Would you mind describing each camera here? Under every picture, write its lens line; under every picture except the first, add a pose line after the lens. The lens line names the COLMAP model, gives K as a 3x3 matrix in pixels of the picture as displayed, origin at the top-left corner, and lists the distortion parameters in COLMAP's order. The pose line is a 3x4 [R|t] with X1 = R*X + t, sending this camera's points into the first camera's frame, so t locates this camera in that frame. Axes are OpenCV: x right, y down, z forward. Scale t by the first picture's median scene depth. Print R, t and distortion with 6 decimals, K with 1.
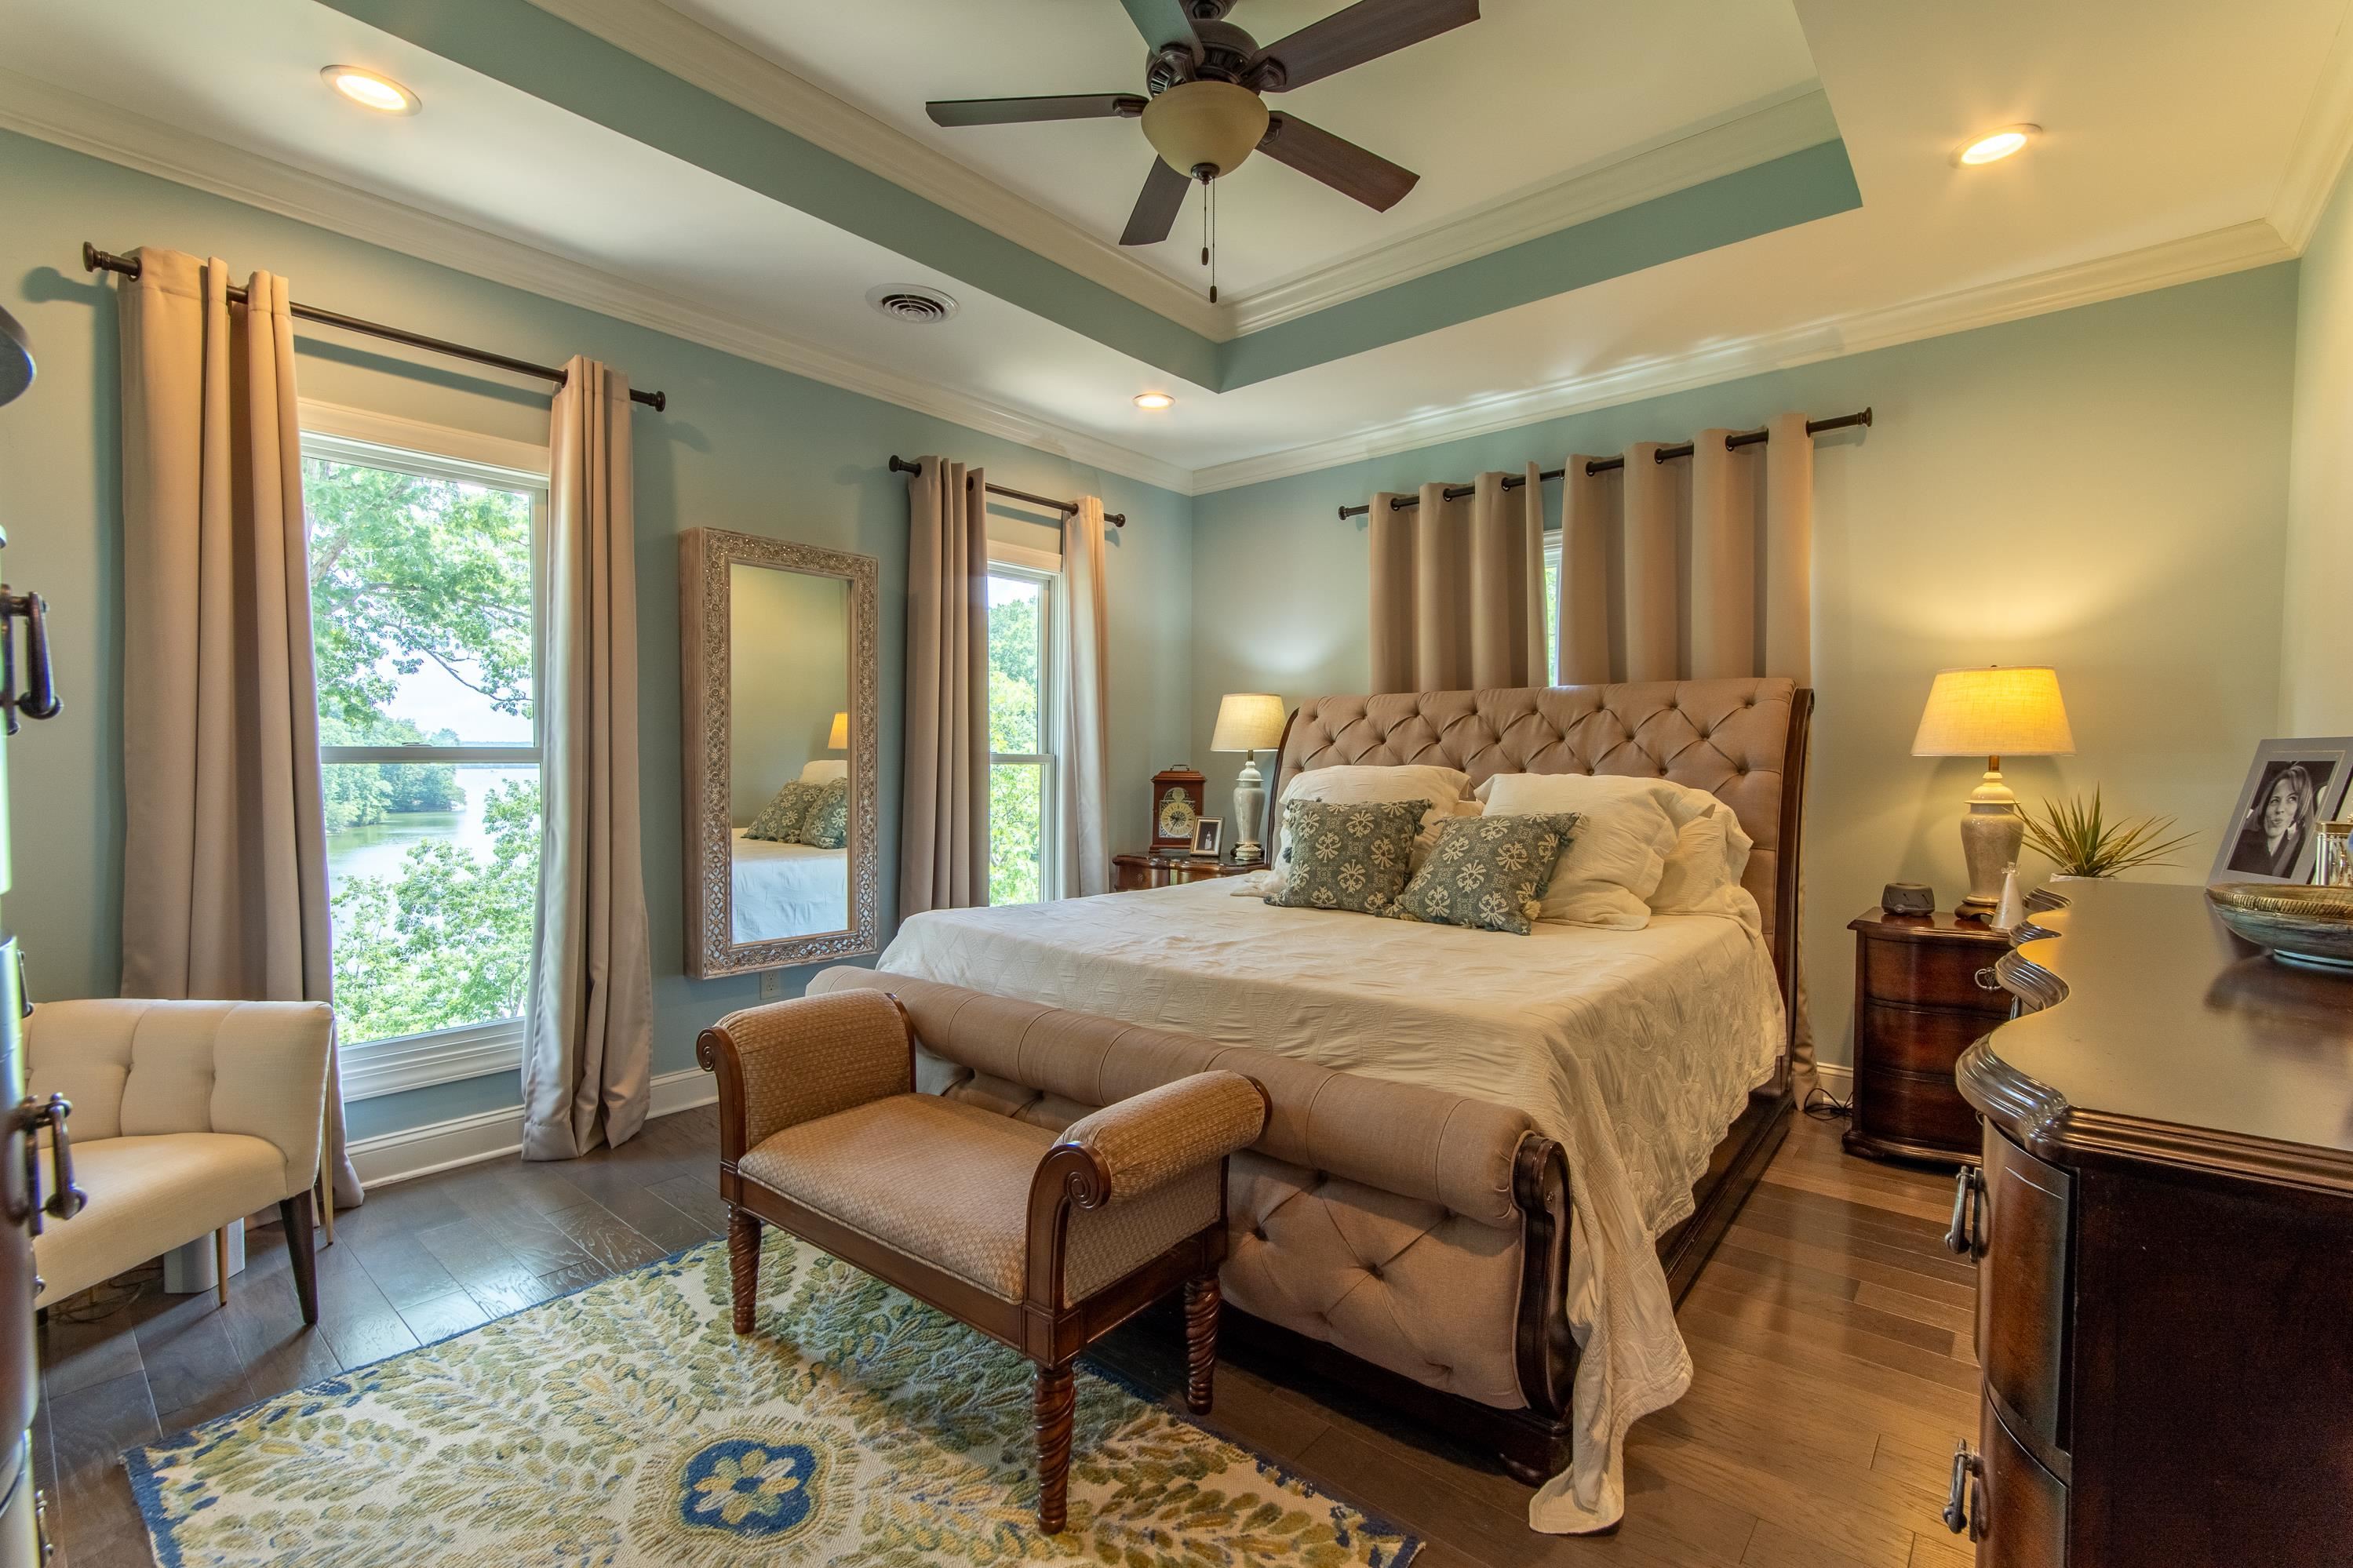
lens RADIAL K [[1036.3, 0, 1173.4], [0, 1036.3, 784.5], [0, 0, 1]] dist [-0.007189, 0.005060]
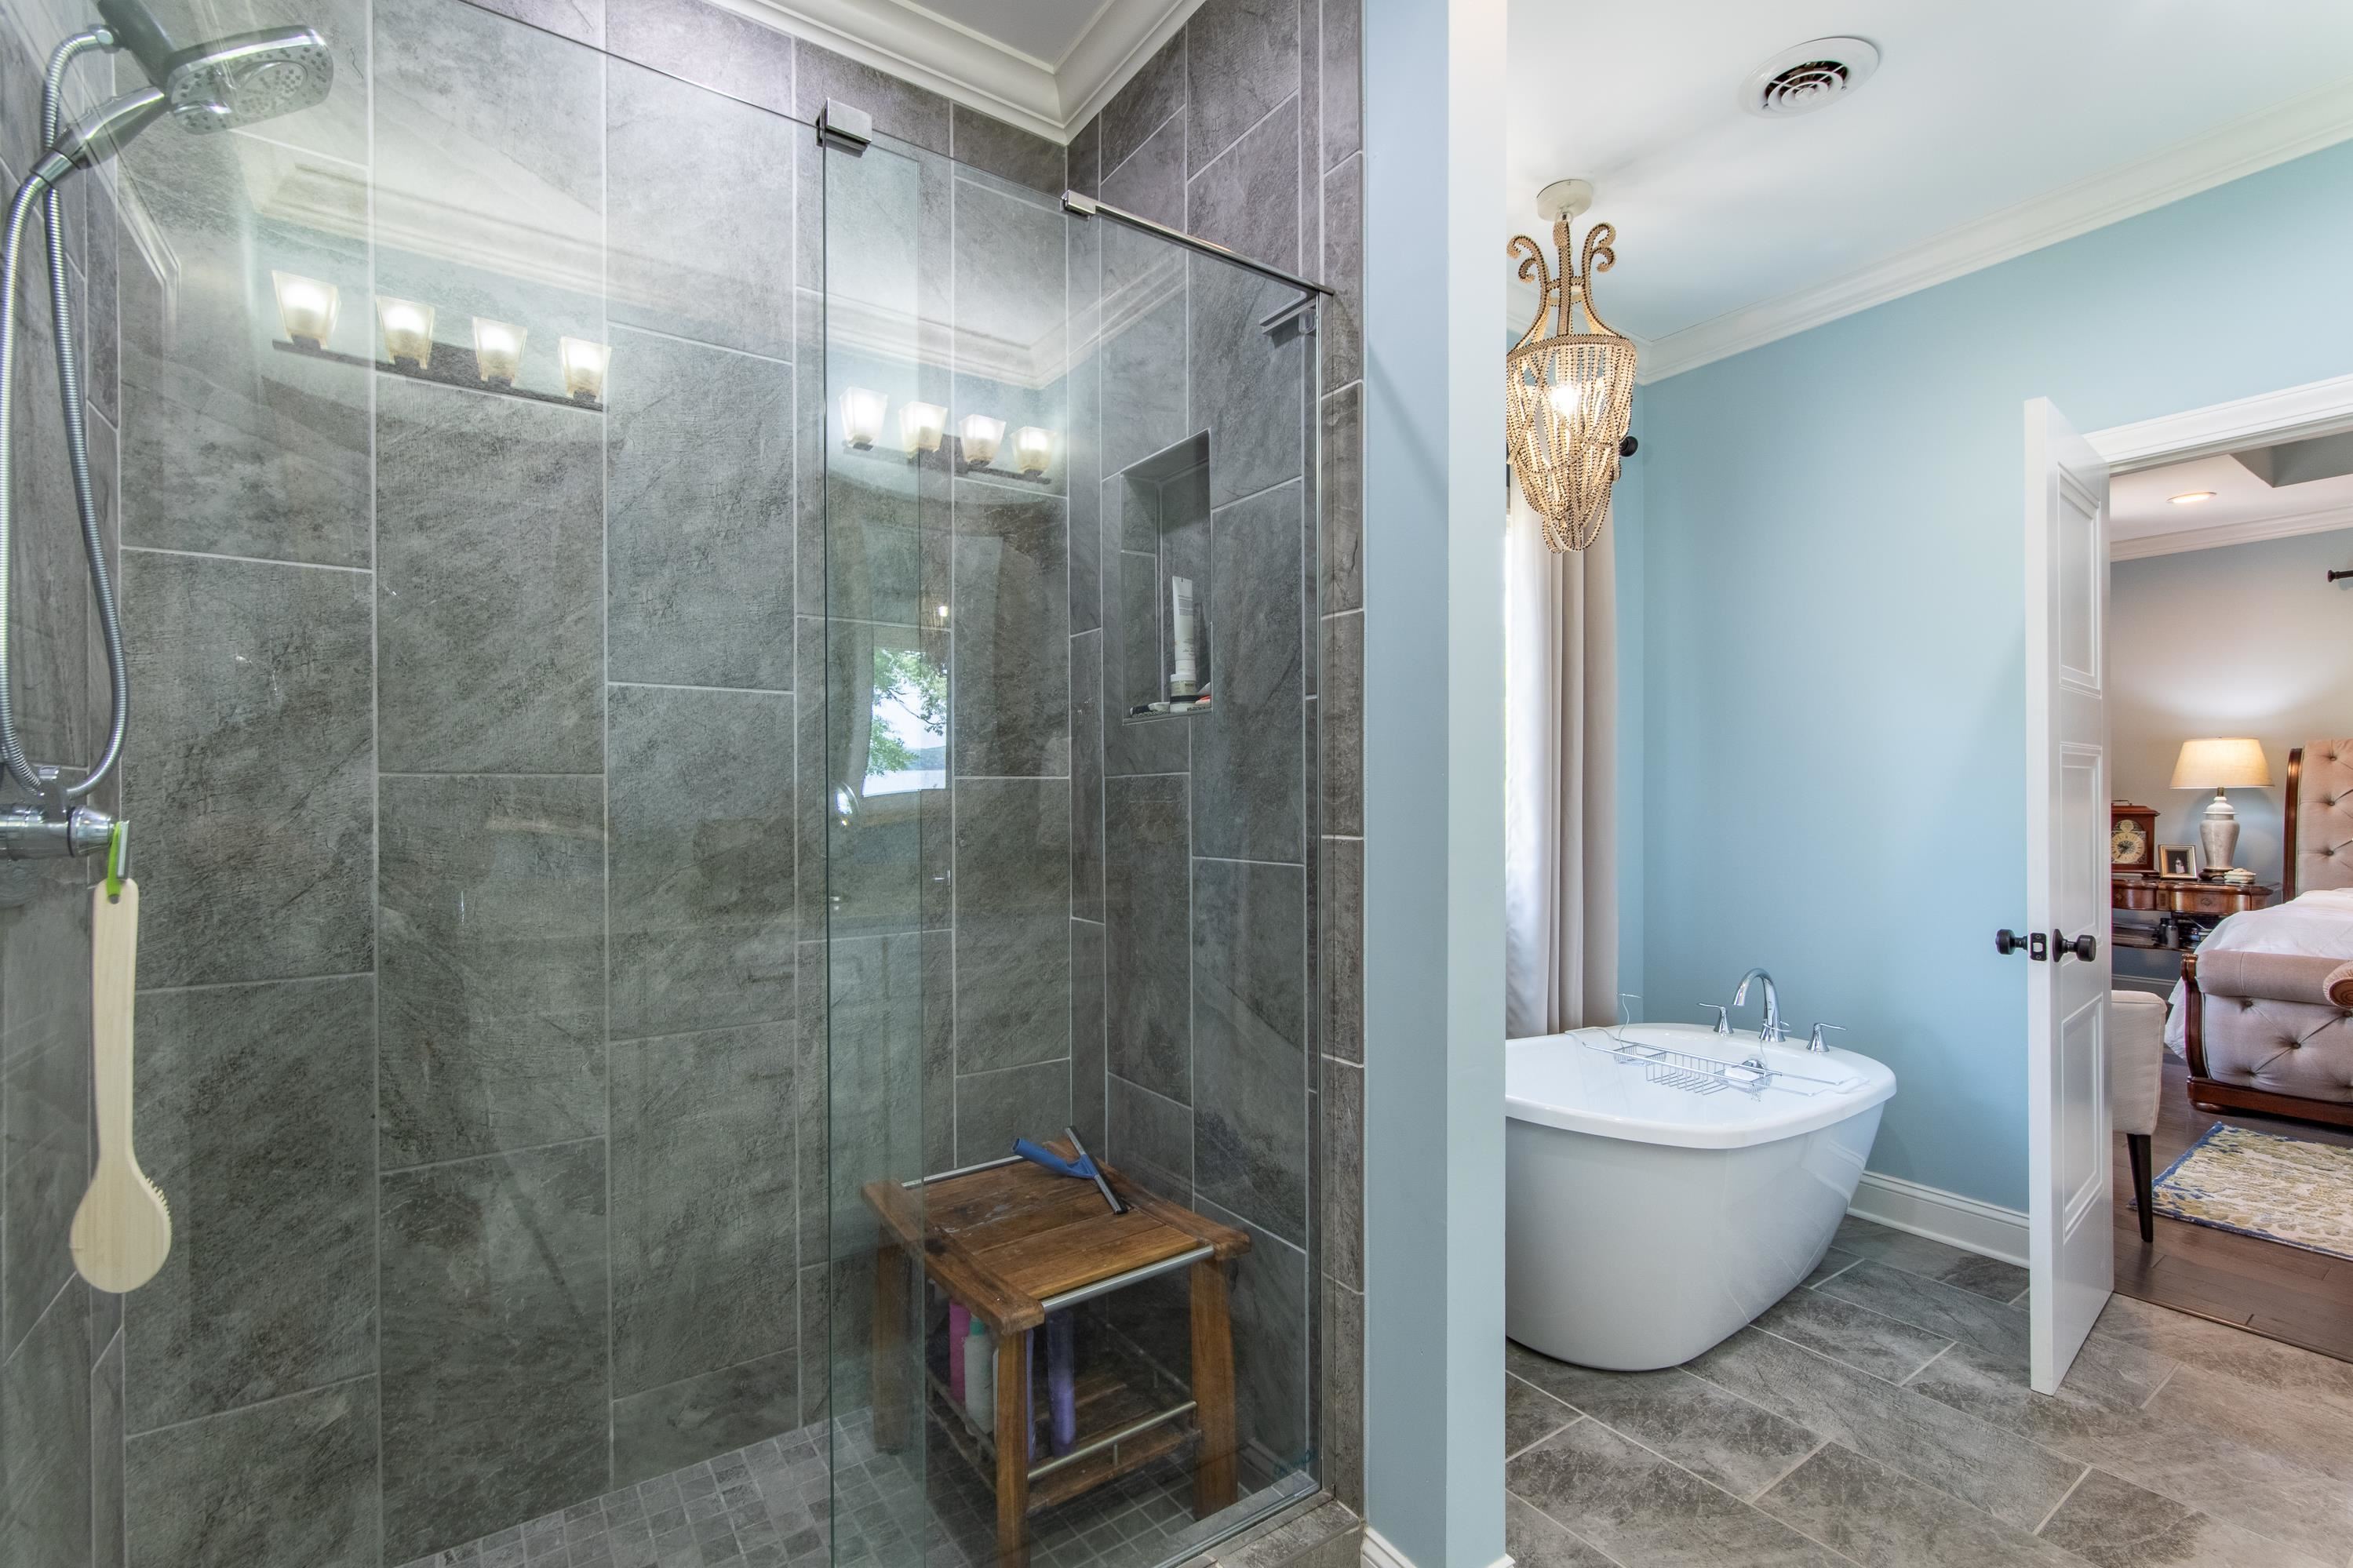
lens RADIAL K [[1036.3, 0, 1172.6], [0, 1036.3, 792.7], [0, 0, 1]] dist [-0.007189, 0.005060]
pose [[0.969440, -0.008848, -0.245170, -0.891526], [0.001913, 0.999592, -0.028512, 0.003842], [0.245322, 0.027172, 0.969061, -0.448806]]
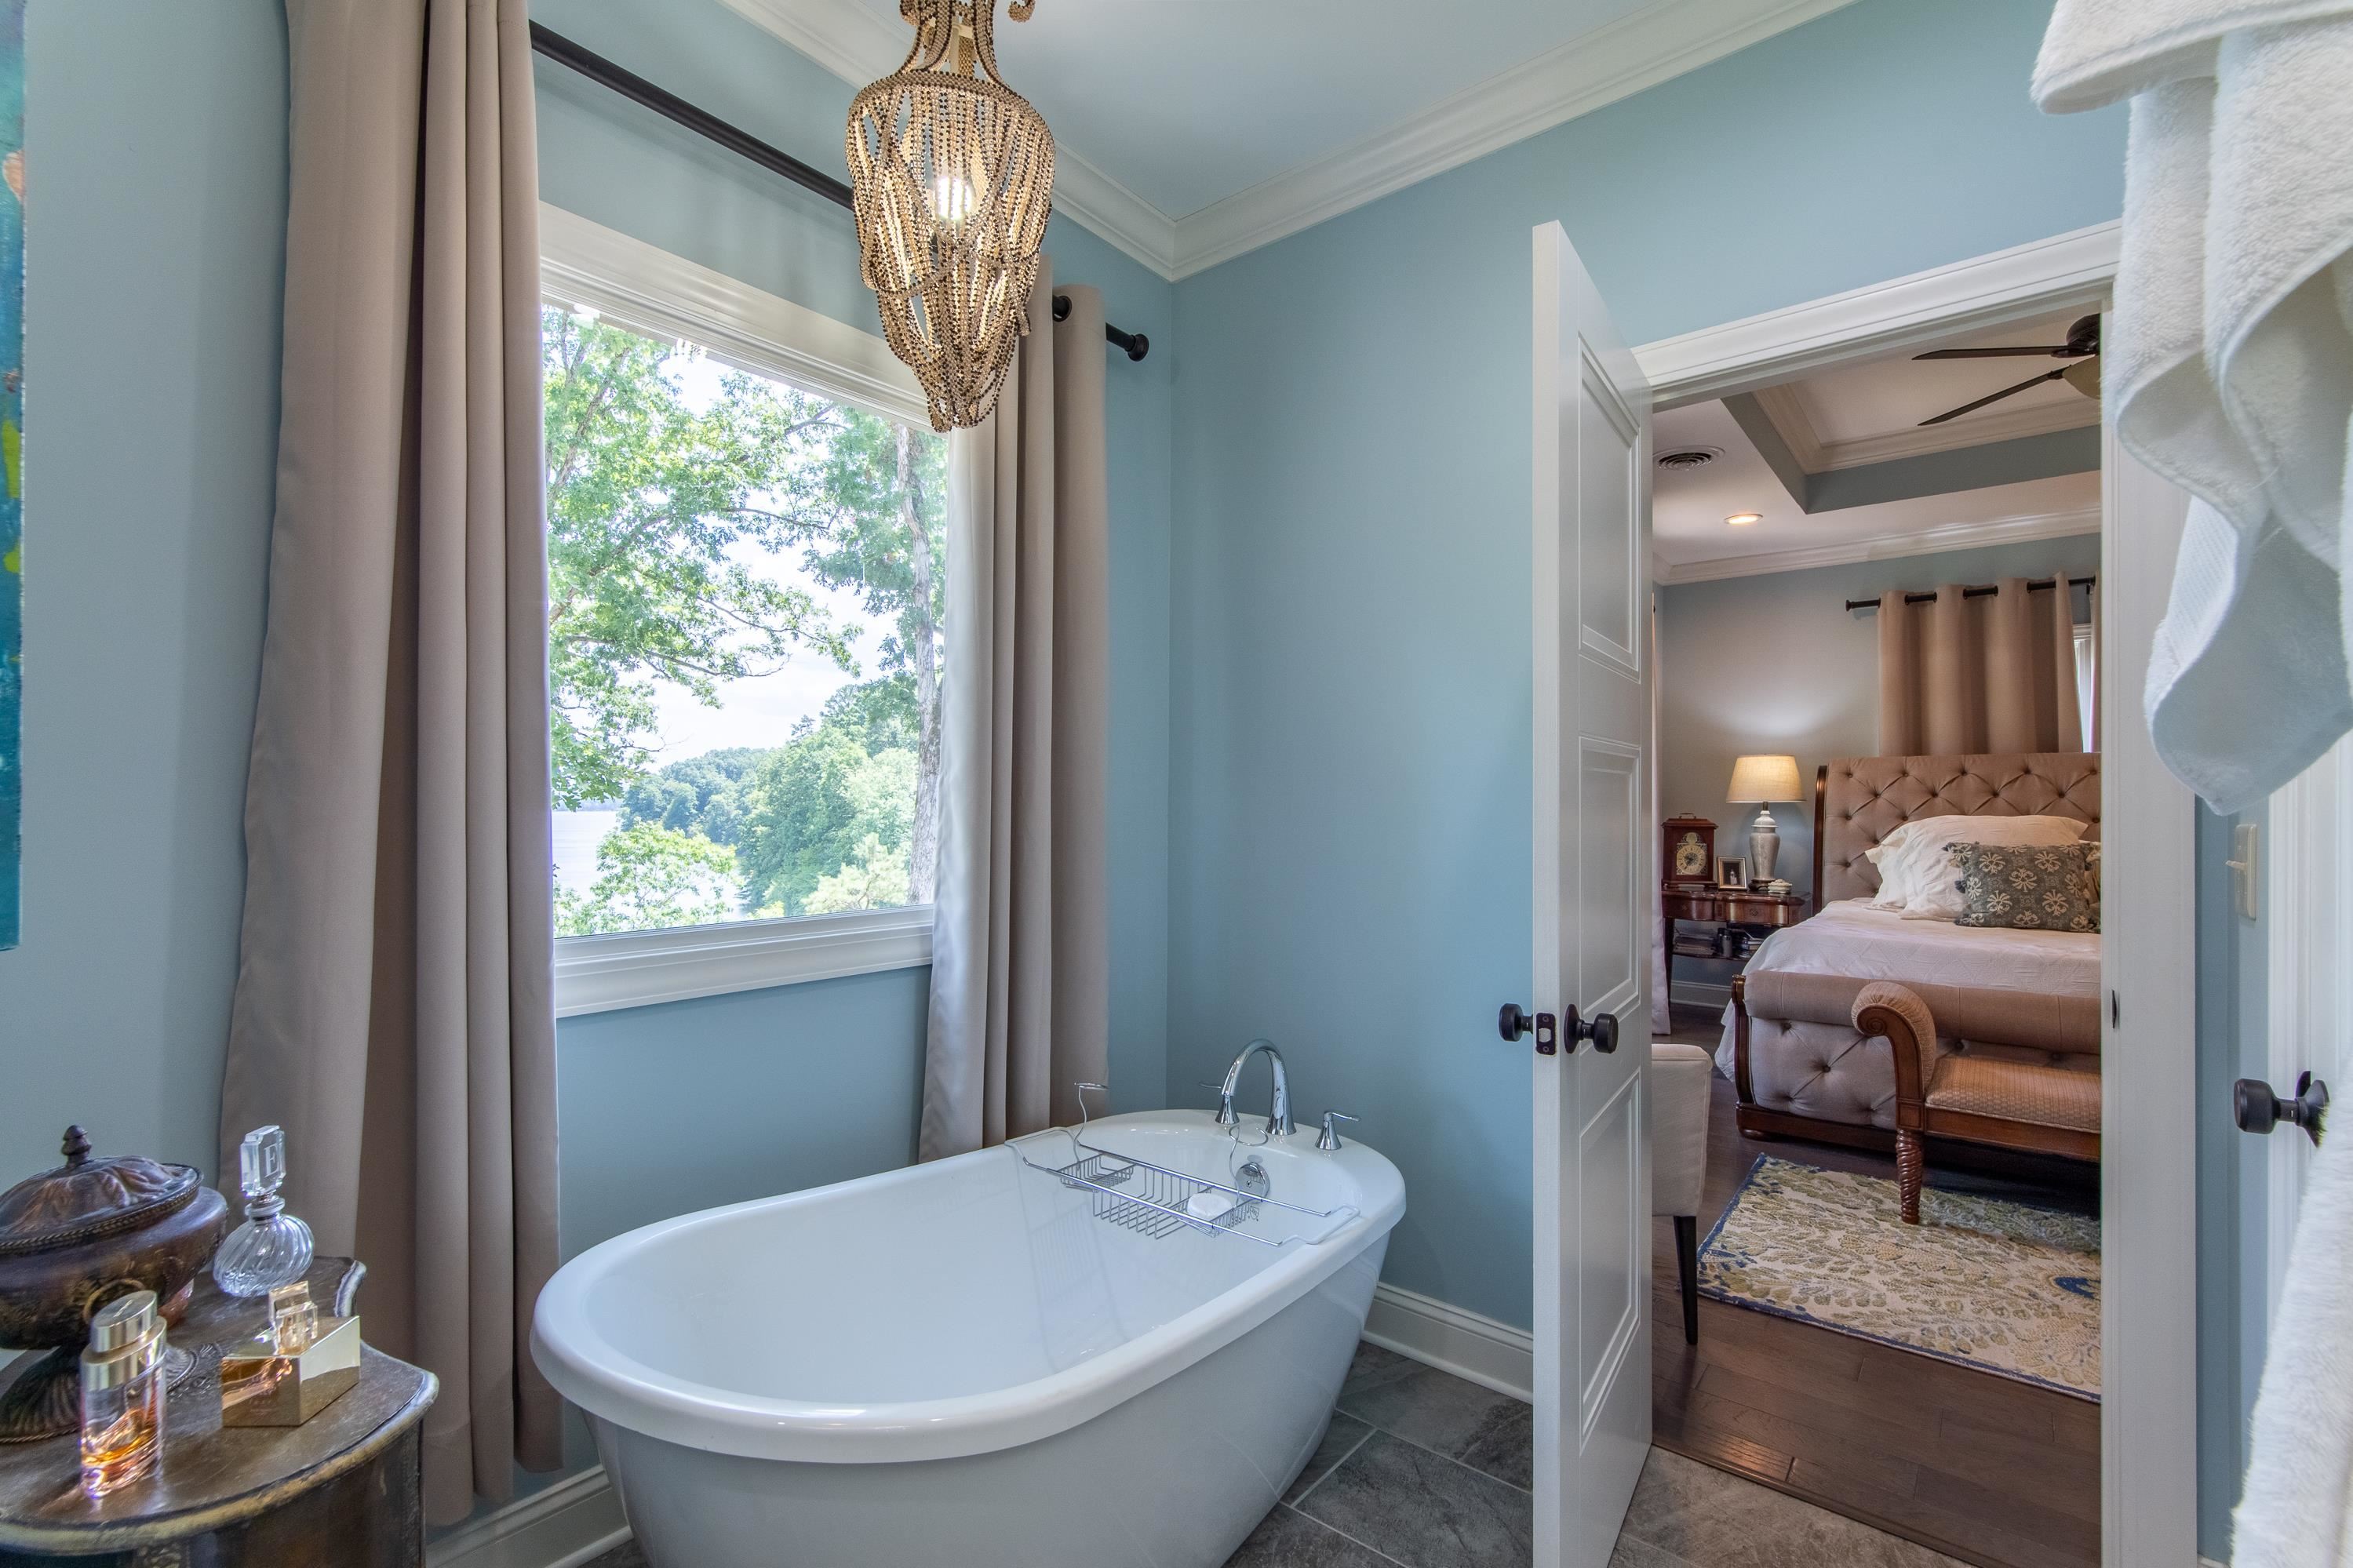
lens RADIAL K [[1036.3, 0, 1170.5], [0, 1036.3, 787.3], [0, 0, 1]] dist [-0.007189, 0.005060]
pose [[0.999748, 0.001849, 0.022368, -0.742202], [-0.000961, 0.999215, -0.039611, -0.001680], [-0.022424, 0.039580, 0.998965, -0.202556]]
